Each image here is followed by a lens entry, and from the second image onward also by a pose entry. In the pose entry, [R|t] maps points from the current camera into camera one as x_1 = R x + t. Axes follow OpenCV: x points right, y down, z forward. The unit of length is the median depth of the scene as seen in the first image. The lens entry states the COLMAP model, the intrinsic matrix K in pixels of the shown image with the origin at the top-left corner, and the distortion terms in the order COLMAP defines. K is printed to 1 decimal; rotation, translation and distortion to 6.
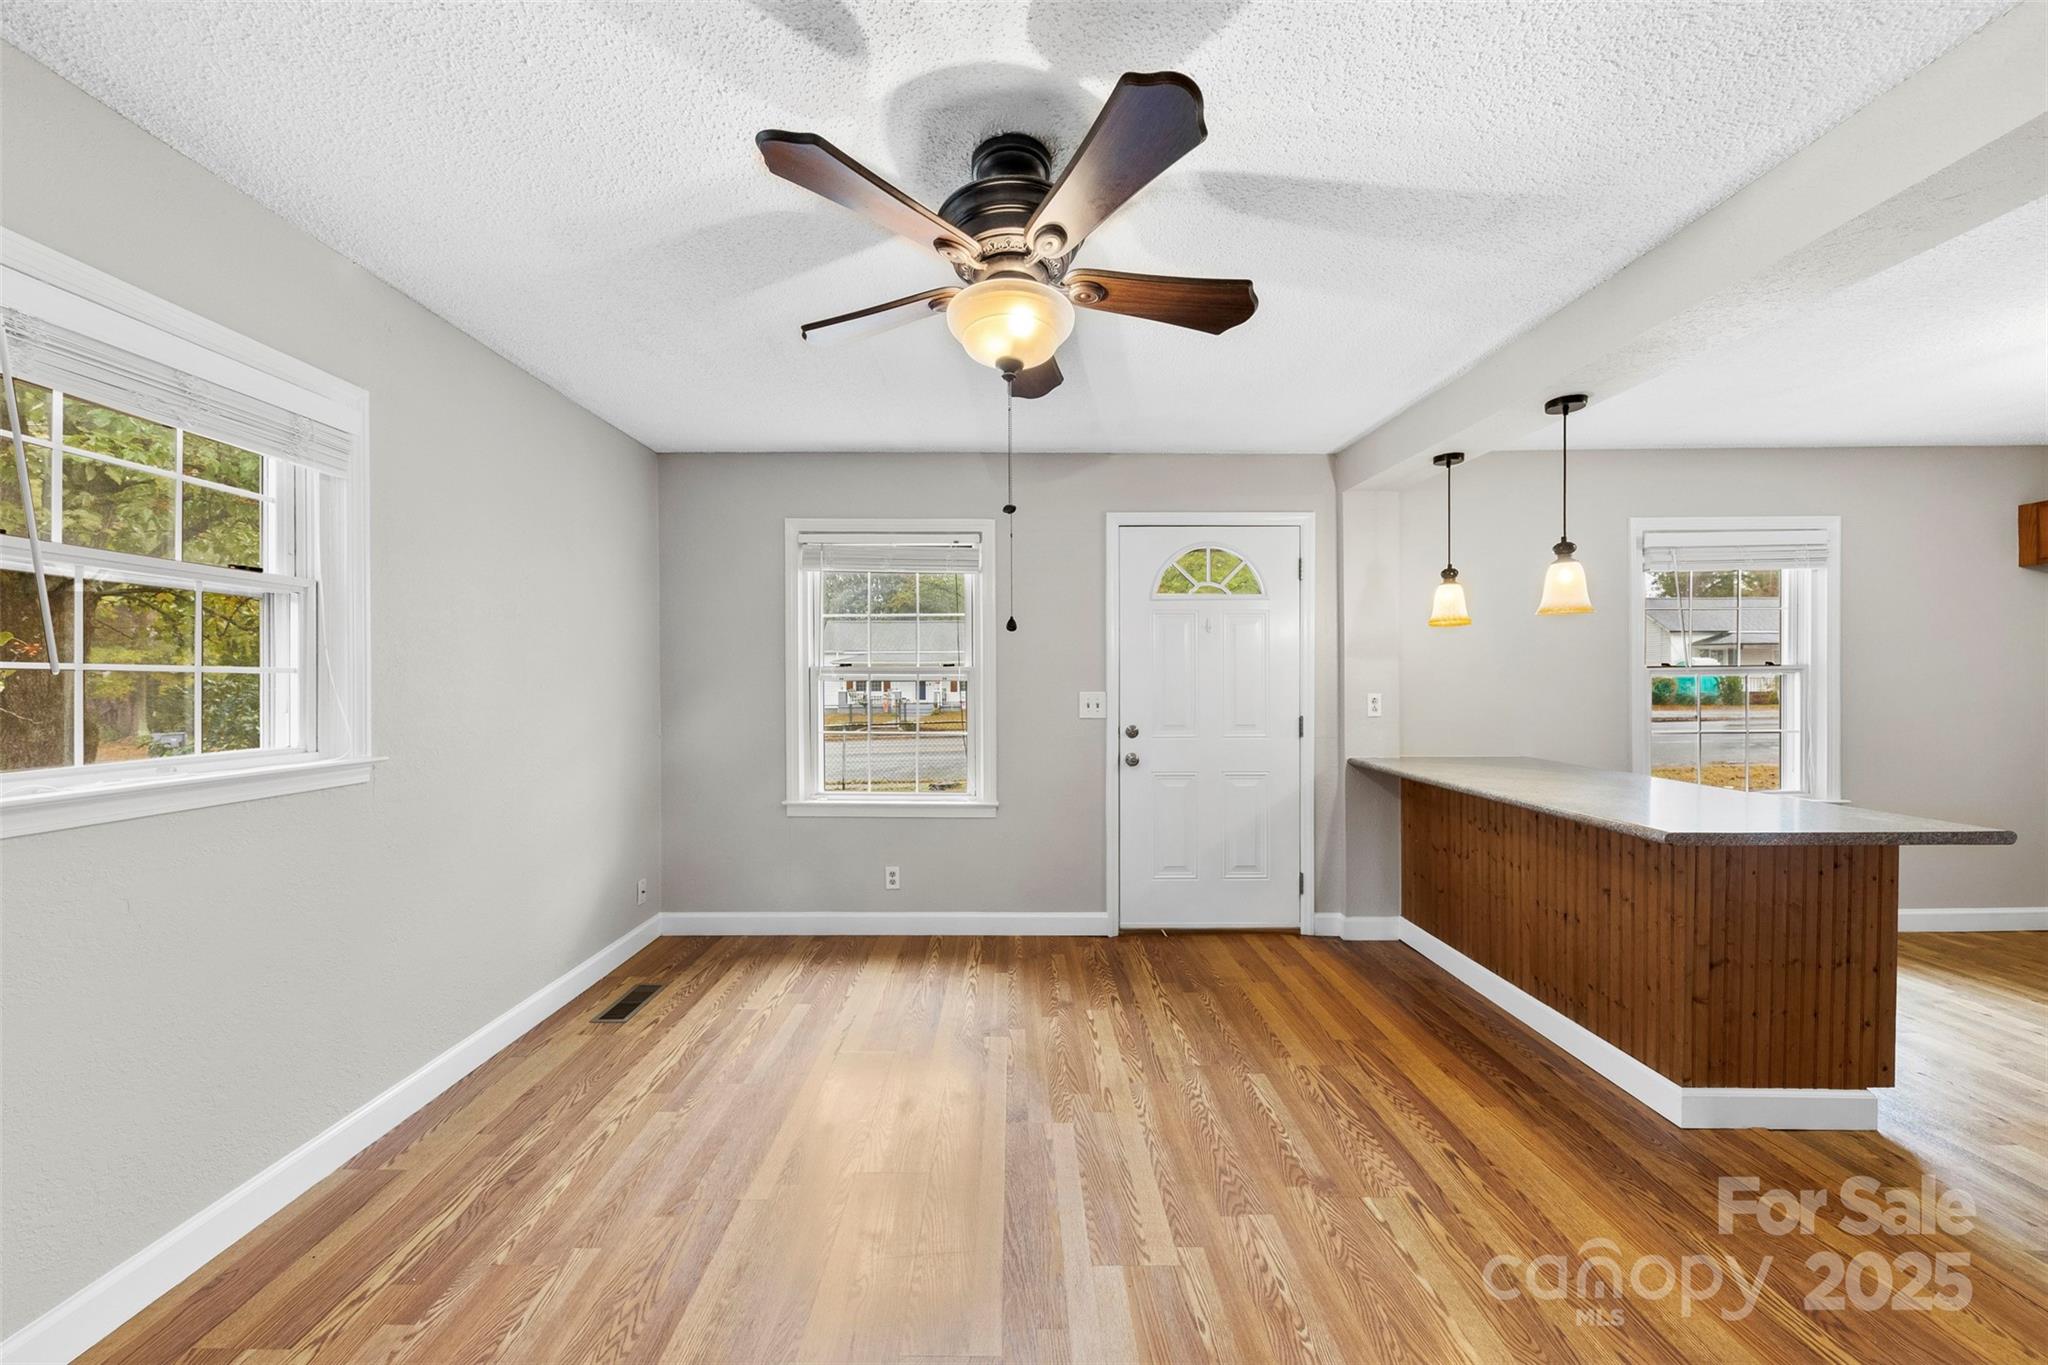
lens RADIAL K [[717.4, 0, 1014.1], [0, 717.4, 684.6], [0, 0, 1]] dist [-0.001186, -0.000403]
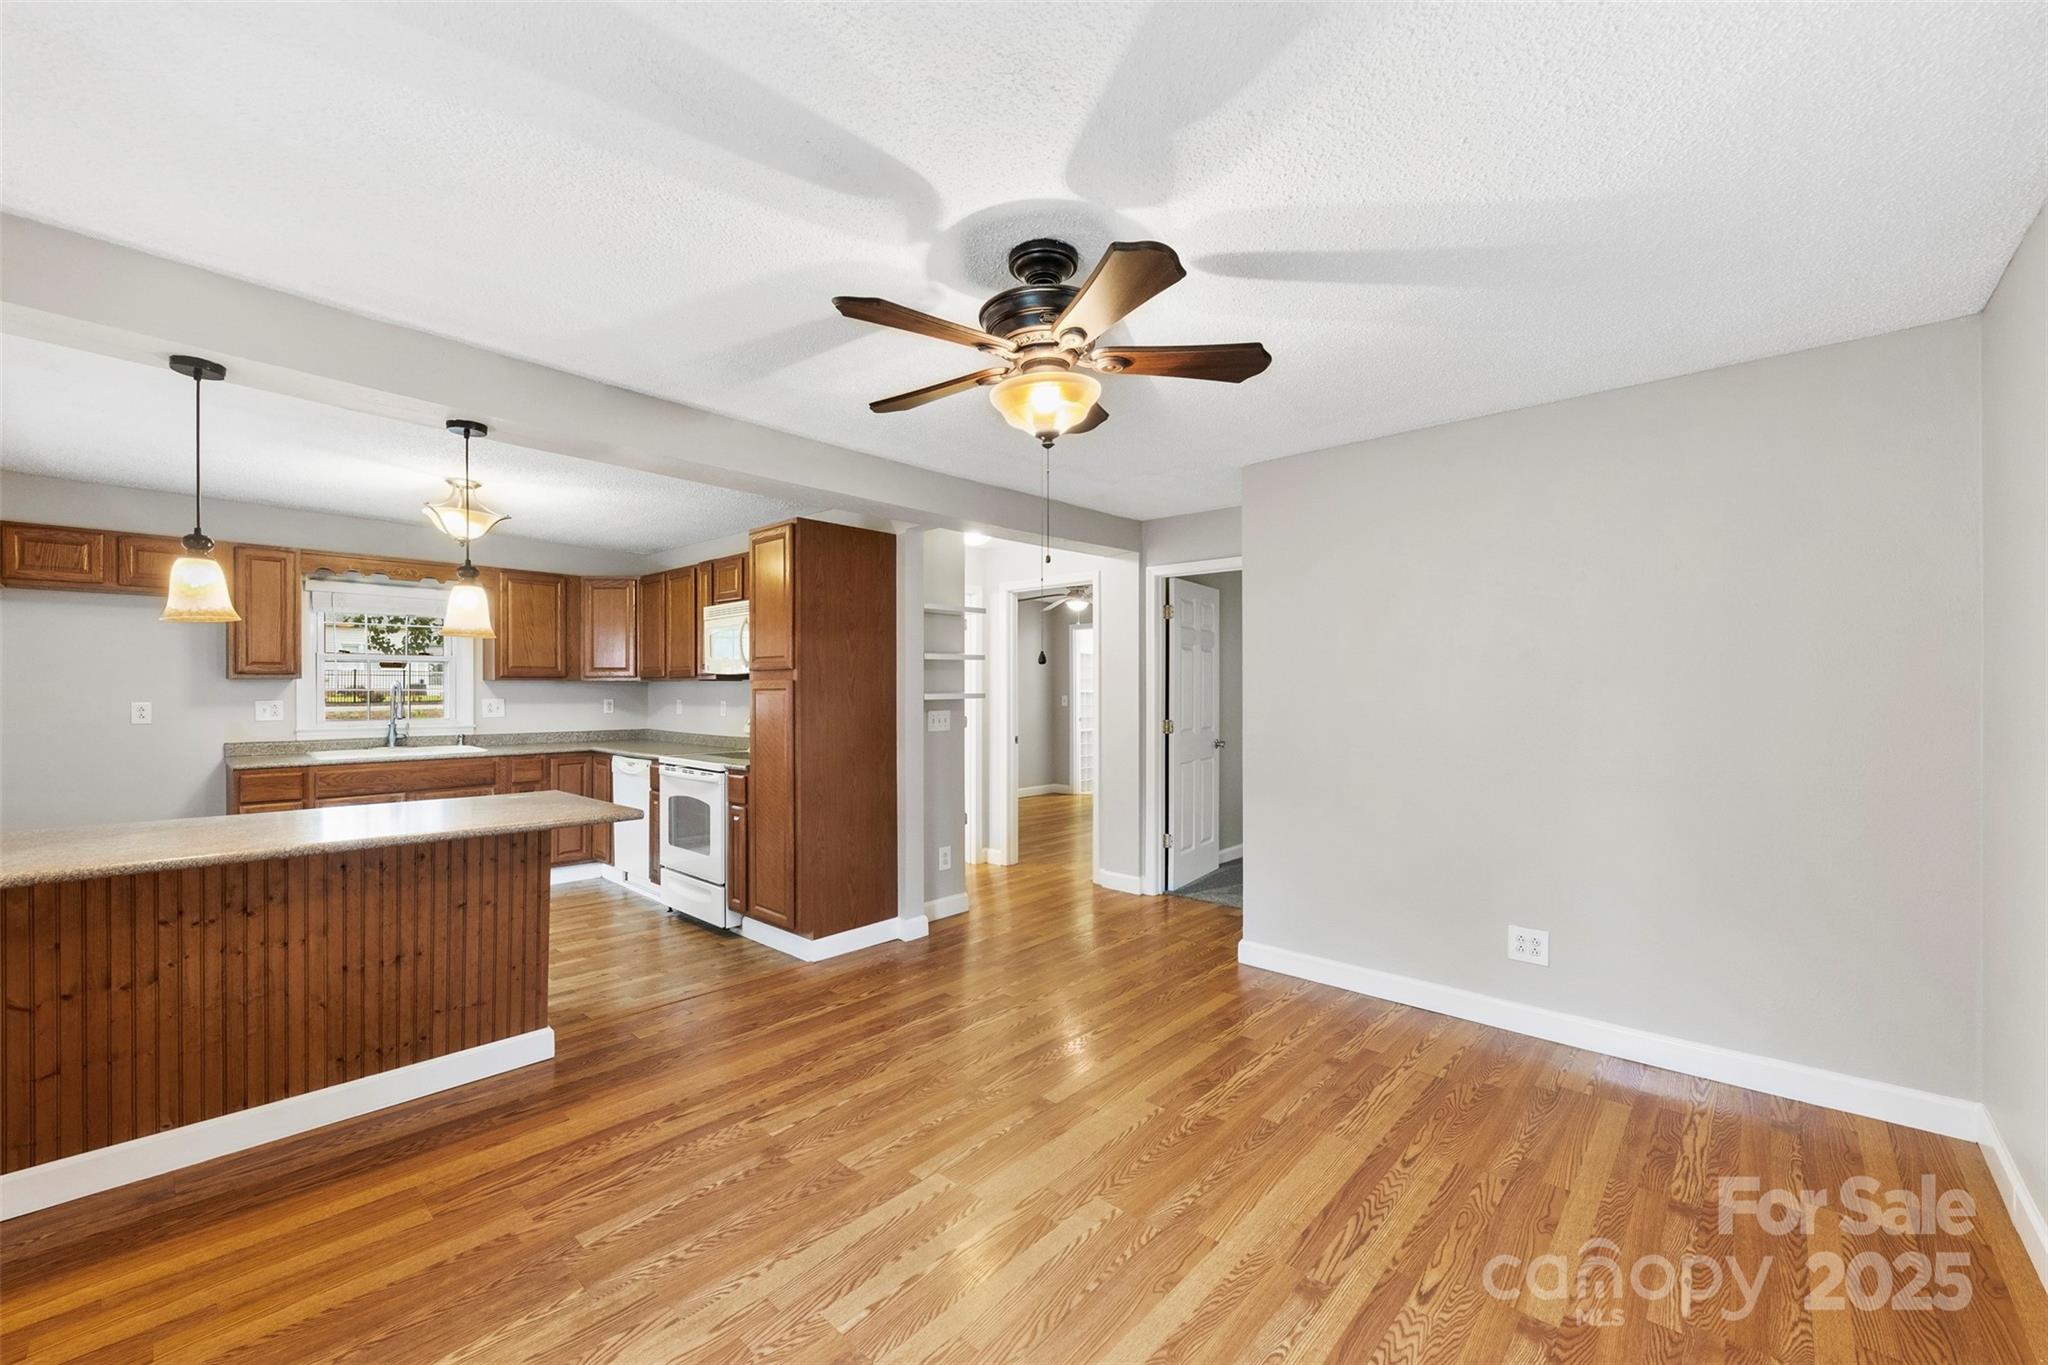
lens RADIAL K [[805.9, 0, 1014.8], [0, 805.9, 689.8], [0, 0, 1]] dist [0.016375, -0.008292]
pose [[-0.732187, 0.002582, 0.681098, -0.443132], [0.003468, 0.999994, -0.000062, -0.017639], [-0.681094, 0.002317, -0.732192, 1.032102]]
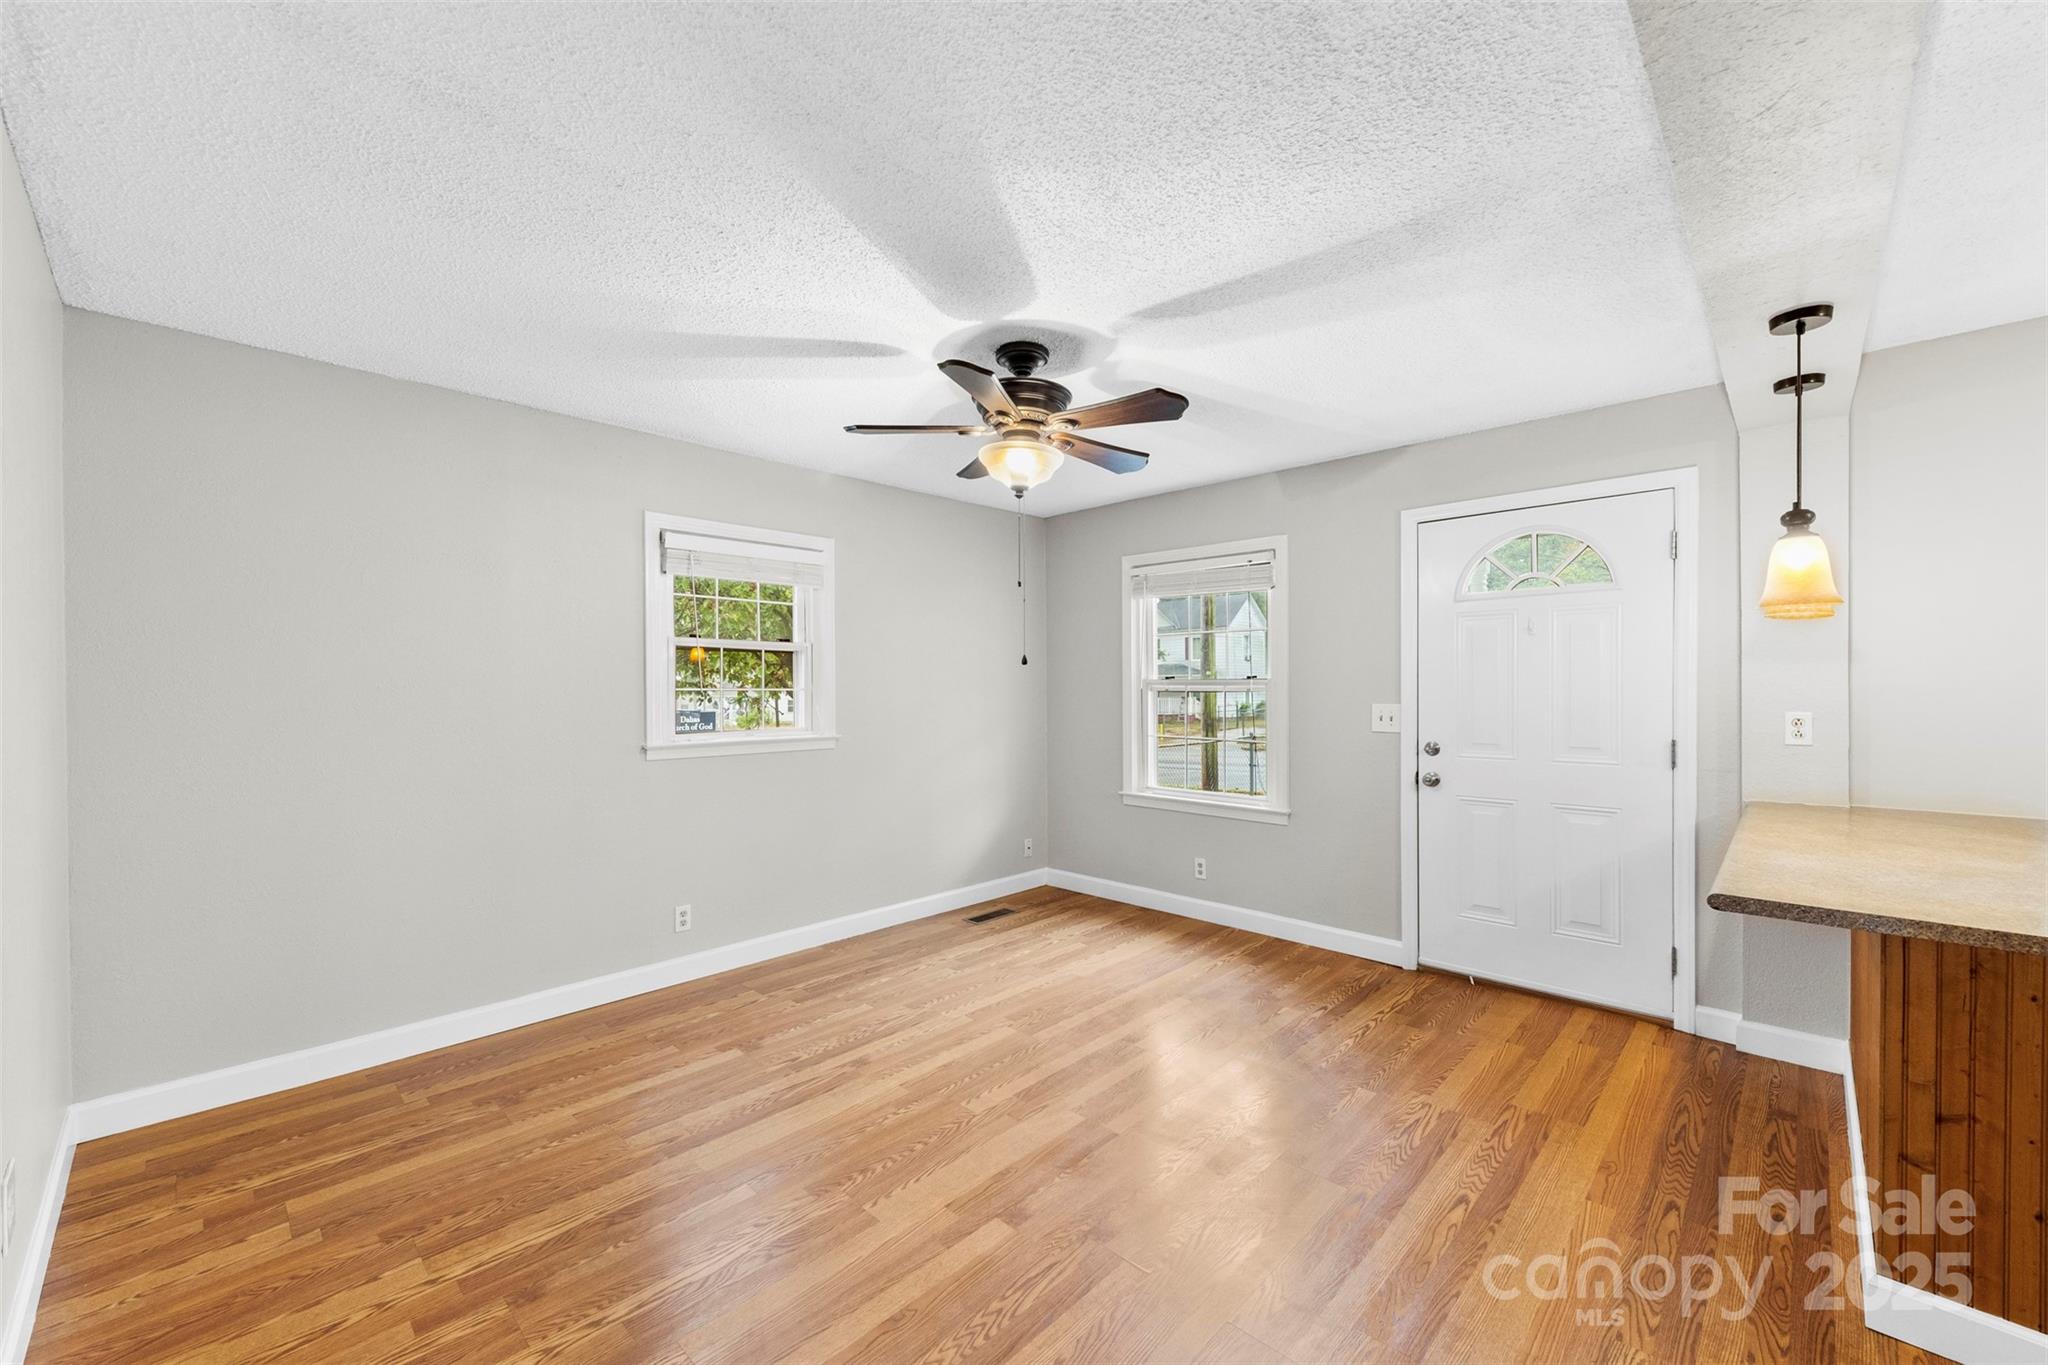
lens RADIAL K [[805.9, 0, 1014.8], [0, 805.9, 689.8], [0, 0, 1]] dist [0.016375, -0.008292]
pose [[0.714736, 0.001220, -0.699393, 0.612374], [0.000624, 0.999997, 0.002382, -0.013701], [0.699394, -0.002139, 0.714733, -0.118319]]
